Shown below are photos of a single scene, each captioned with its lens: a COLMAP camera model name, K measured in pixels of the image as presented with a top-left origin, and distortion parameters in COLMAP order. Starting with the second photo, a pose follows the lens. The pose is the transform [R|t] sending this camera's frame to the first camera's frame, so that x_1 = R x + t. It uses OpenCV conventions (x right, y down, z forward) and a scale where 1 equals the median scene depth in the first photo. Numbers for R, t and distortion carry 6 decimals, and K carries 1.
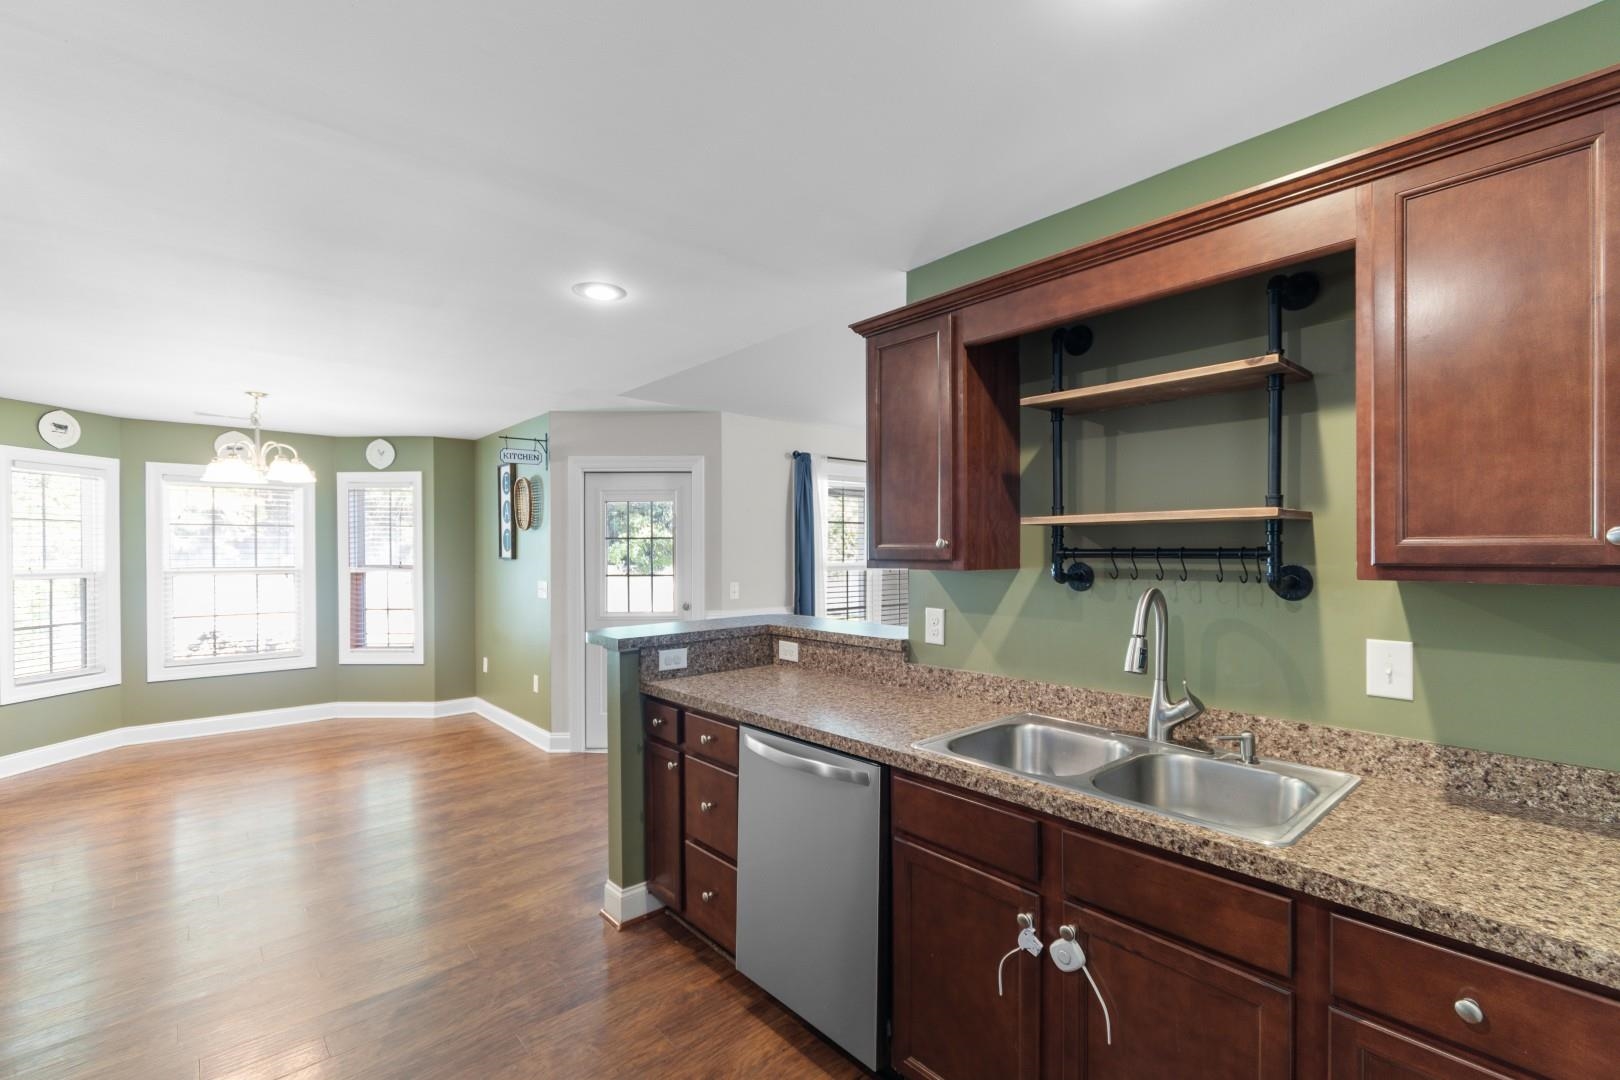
lens RADIAL K [[722.4, 0, 808.7], [0, 722.4, 551.3], [0, 0, 1]] dist [-0.005220, 0.000046]
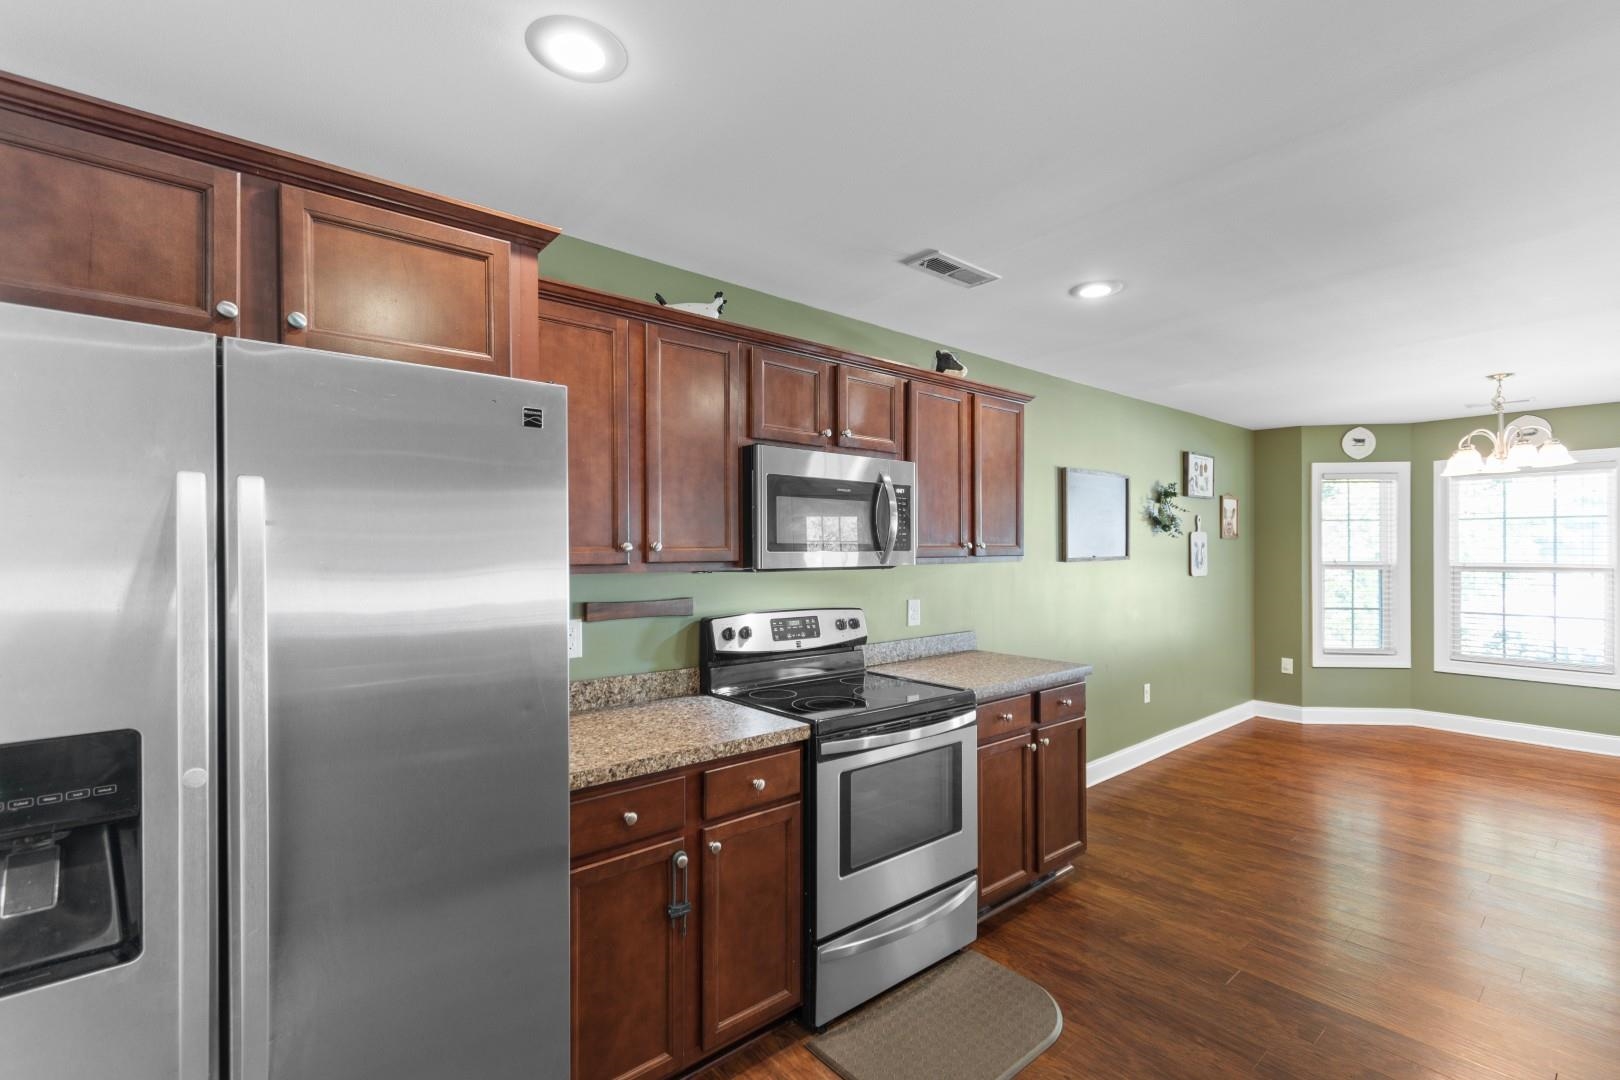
lens RADIAL K [[722.4, 0, 818.1], [0, 722.4, 544.1], [0, 0, 1]] dist [-0.005220, 0.000046]
pose [[-0.024618, -0.002604, -0.999694, 0.334520], [0.000617, 0.999996, -0.002620, -0.001906], [0.999697, -0.000681, -0.024616, 0.287959]]
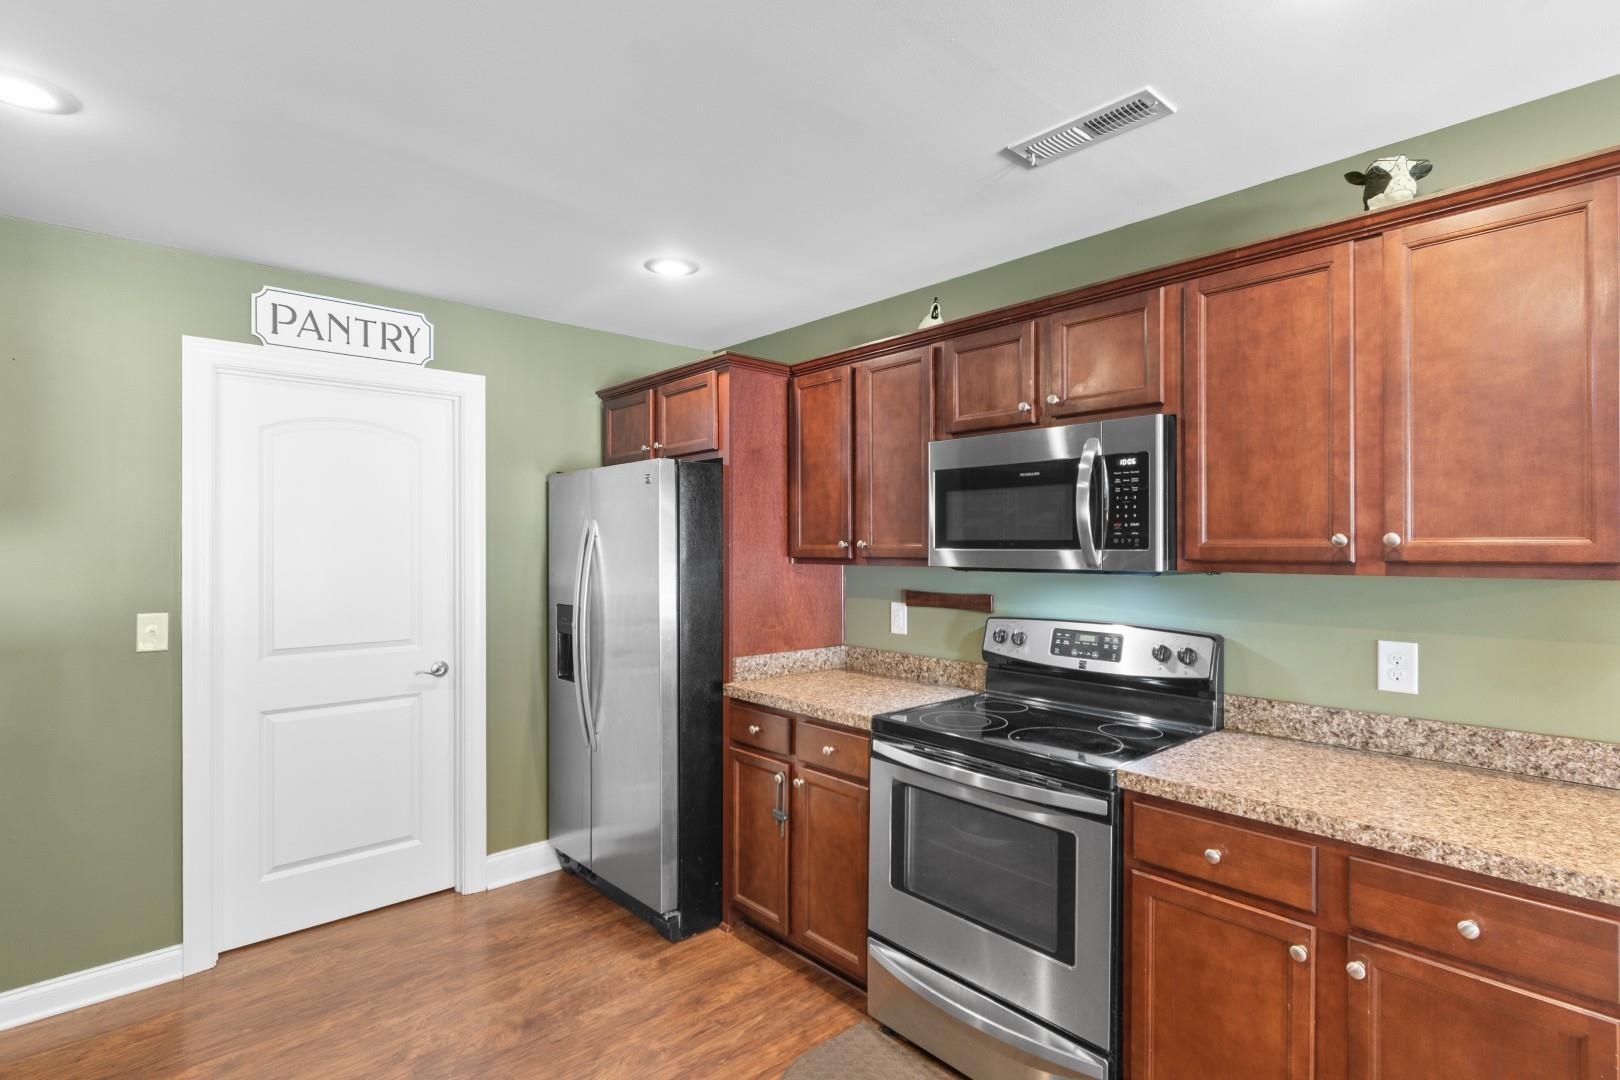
lens RADIAL K [[771.1, 0, 858.1], [0, 771.1, 542.2], [0, 0, 1]] dist [-0.001052, -0.002262]
pose [[-0.999161, 0.006823, -0.040394, -0.449959], [0.006767, 0.999976, 0.001530, -0.006374], [0.040404, 0.001255, -0.999183, 1.172152]]
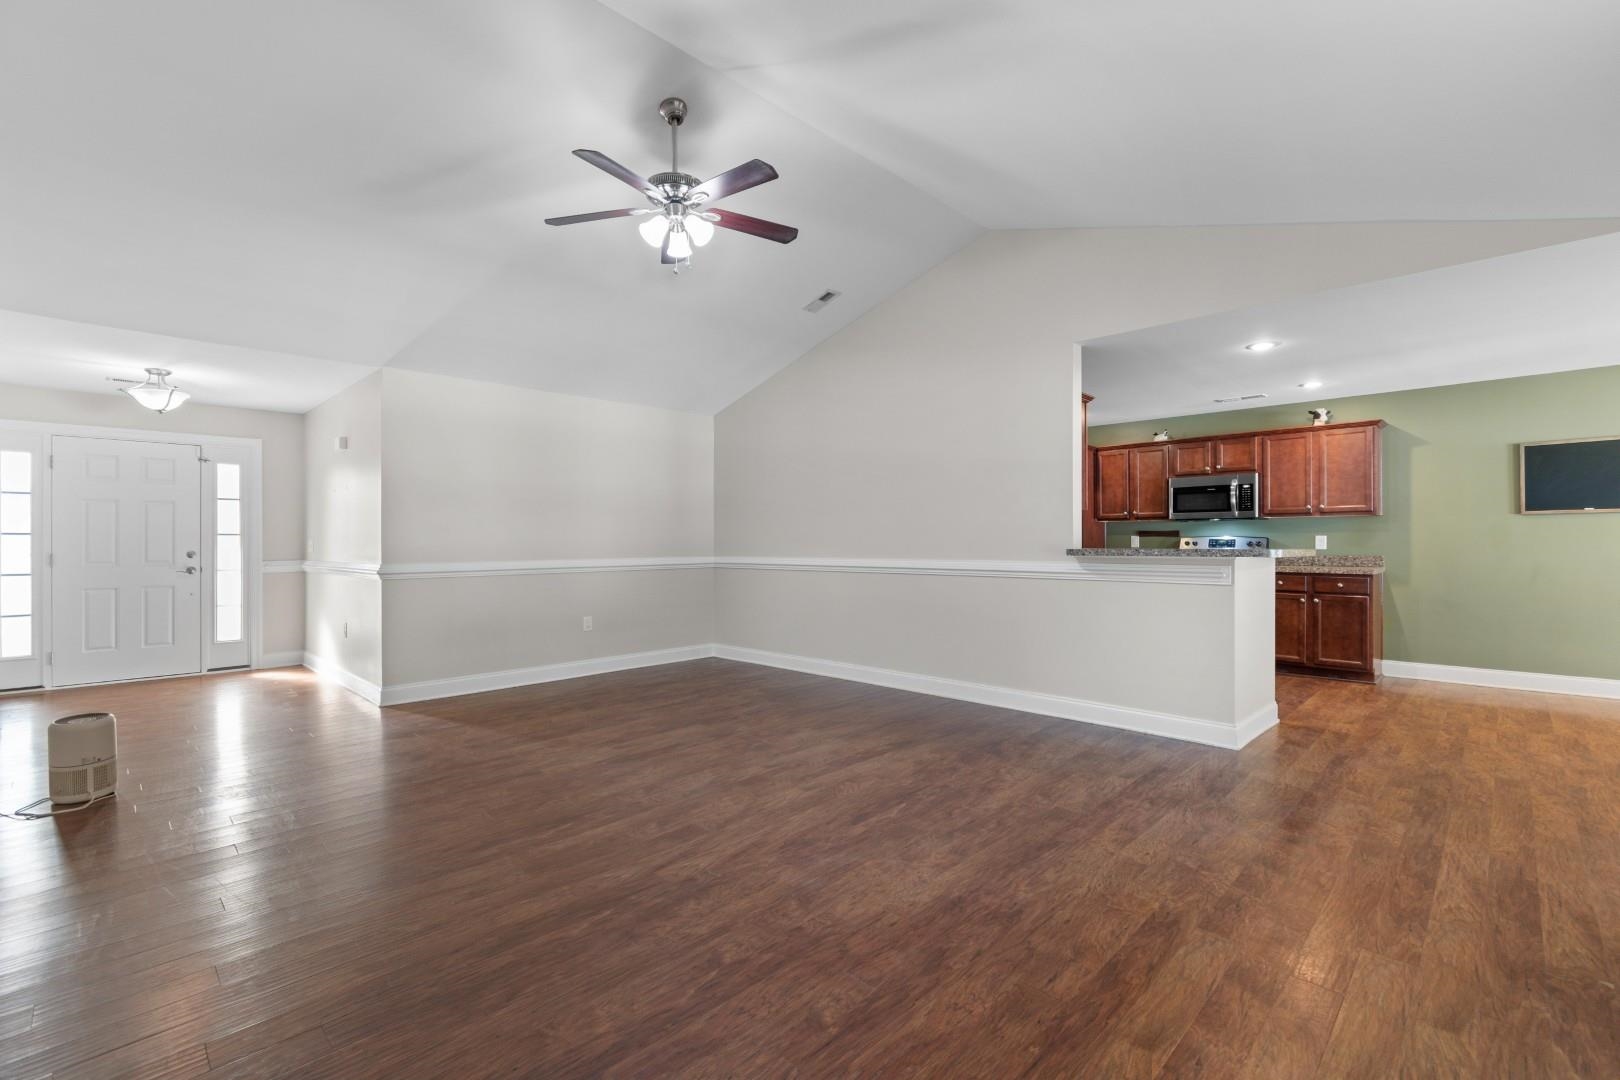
lens RADIAL K [[722.4, 0, 819.1], [0, 722.4, 542.3], [0, 0, 1]] dist [-0.005220, 0.000046]
pose [[-0.996154, 0.008200, -0.087234, 1.037907], [0.007963, 0.999964, 0.003072, 0.098960], [0.087256, 0.002365, -0.996183, 2.888697]]
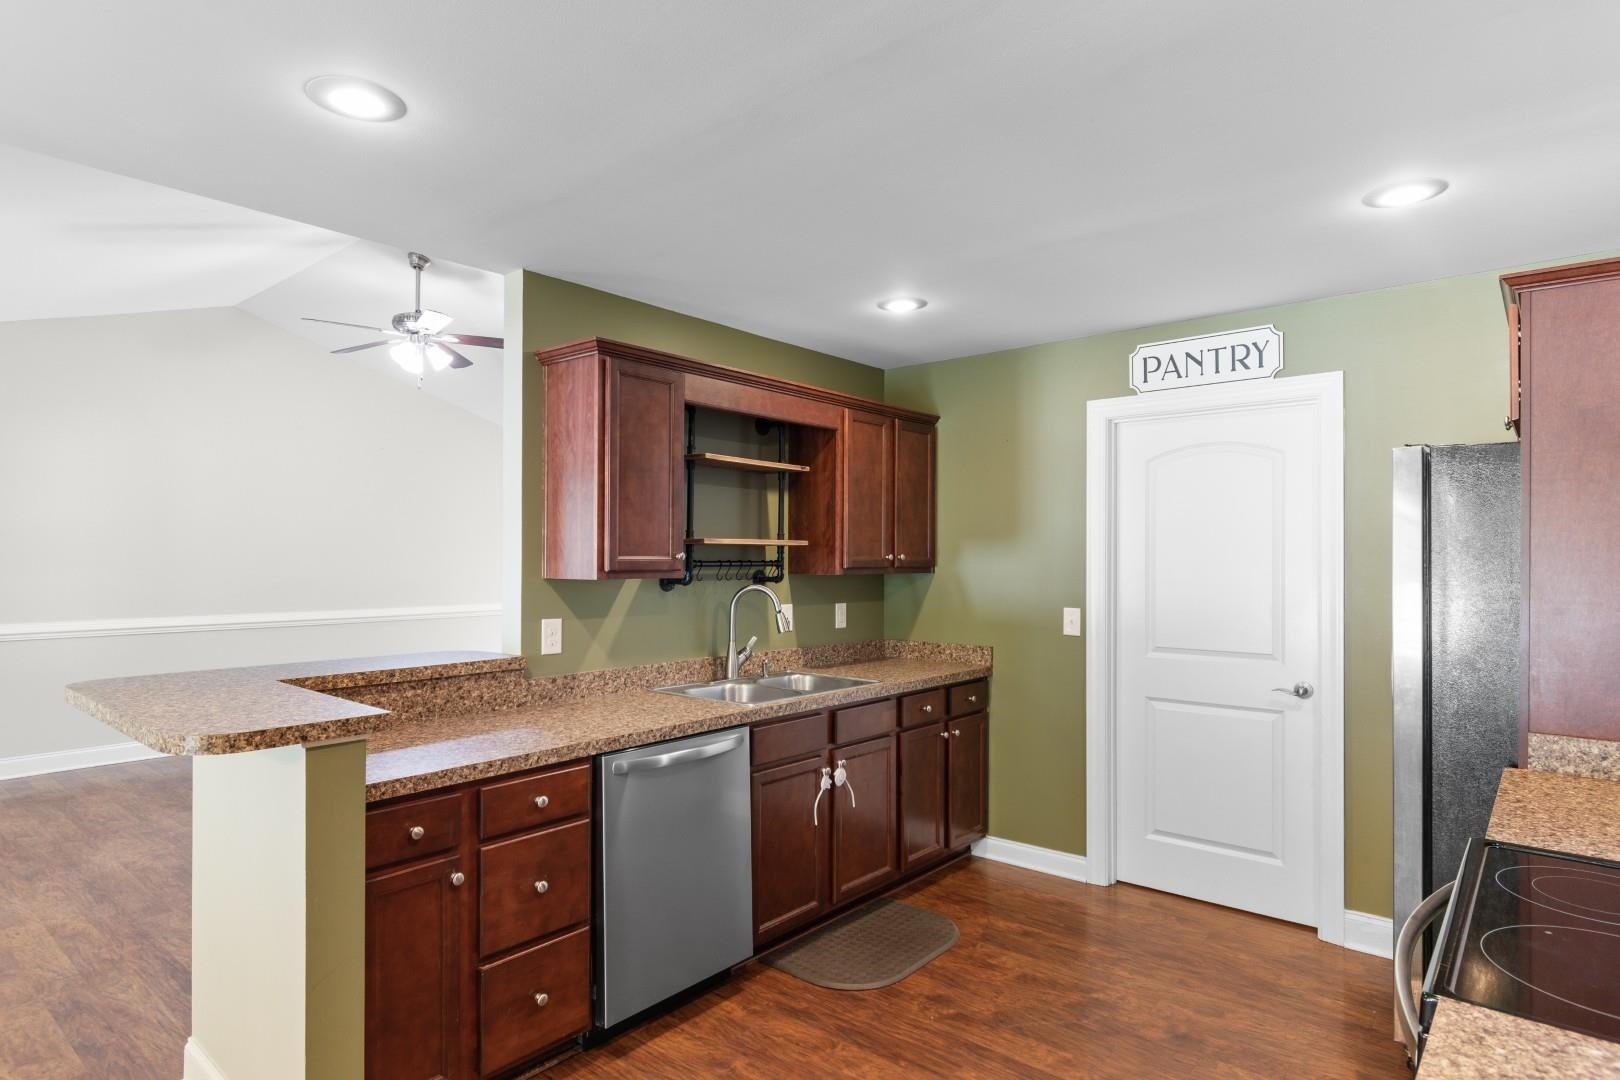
lens RADIAL K [[892.4, 0, 811.5], [0, 892.4, 546.8], [0, 0, 1]] dist [-0.013982, -0.000517]
pose [[-0.154257, 0.014134, 0.987930, -1.114344], [0.000731, 0.999899, -0.014191, -0.004983], [-0.988030, -0.001467, -0.154252, 0.822700]]
